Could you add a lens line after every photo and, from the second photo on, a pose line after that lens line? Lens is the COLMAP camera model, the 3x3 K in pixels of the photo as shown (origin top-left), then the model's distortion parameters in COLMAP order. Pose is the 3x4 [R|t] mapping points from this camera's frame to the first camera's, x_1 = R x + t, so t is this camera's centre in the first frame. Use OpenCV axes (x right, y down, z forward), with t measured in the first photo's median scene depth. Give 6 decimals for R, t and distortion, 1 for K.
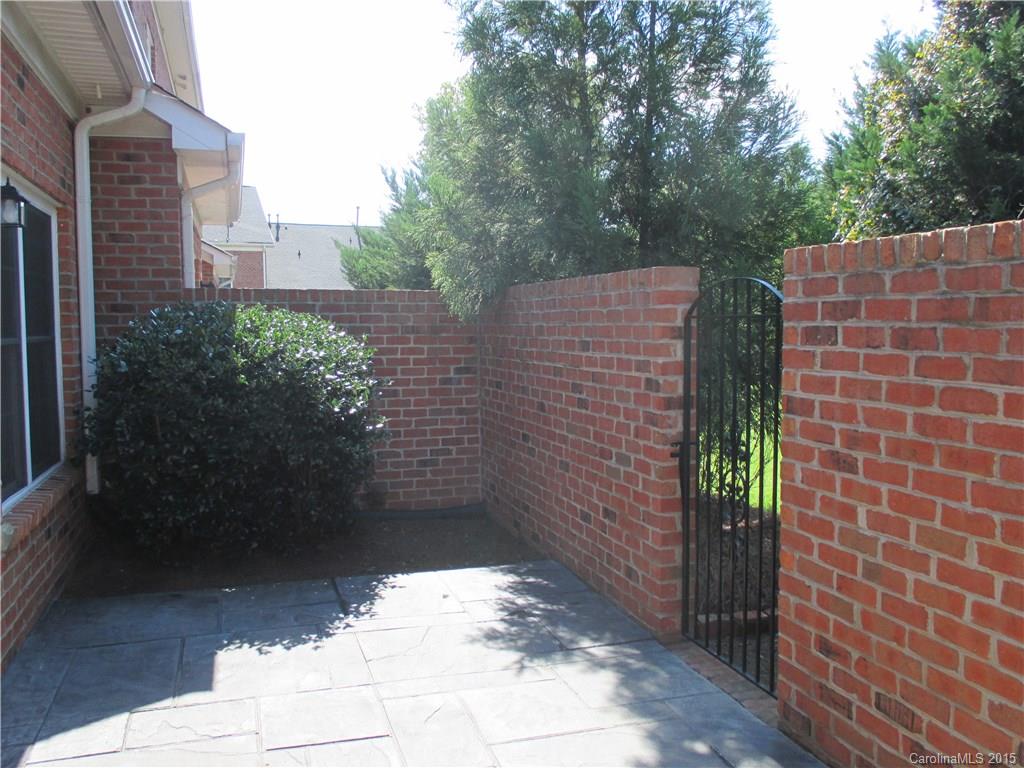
lens RADIAL K [[860.0, 0, 510.6], [0, 860.0, 384.8], [0, 0, 1]] dist [-0.015694, -0.016431]
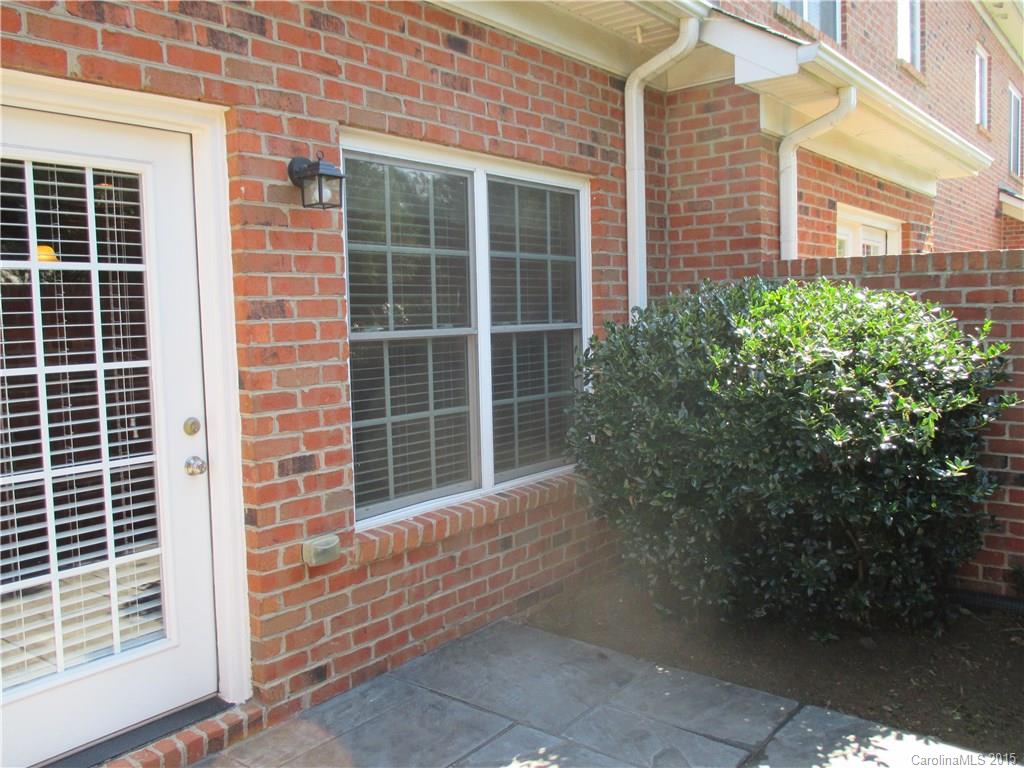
lens RADIAL K [[860.0, 0, 511.6], [0, 860.0, 378.8], [0, 0, 1]] dist [-0.015694, -0.016431]
pose [[0.555889, 0.059040, -0.829157, 0.168887], [-0.041337, 0.998204, 0.043363, -0.032806], [0.830228, 0.010169, 0.557331, 0.407619]]
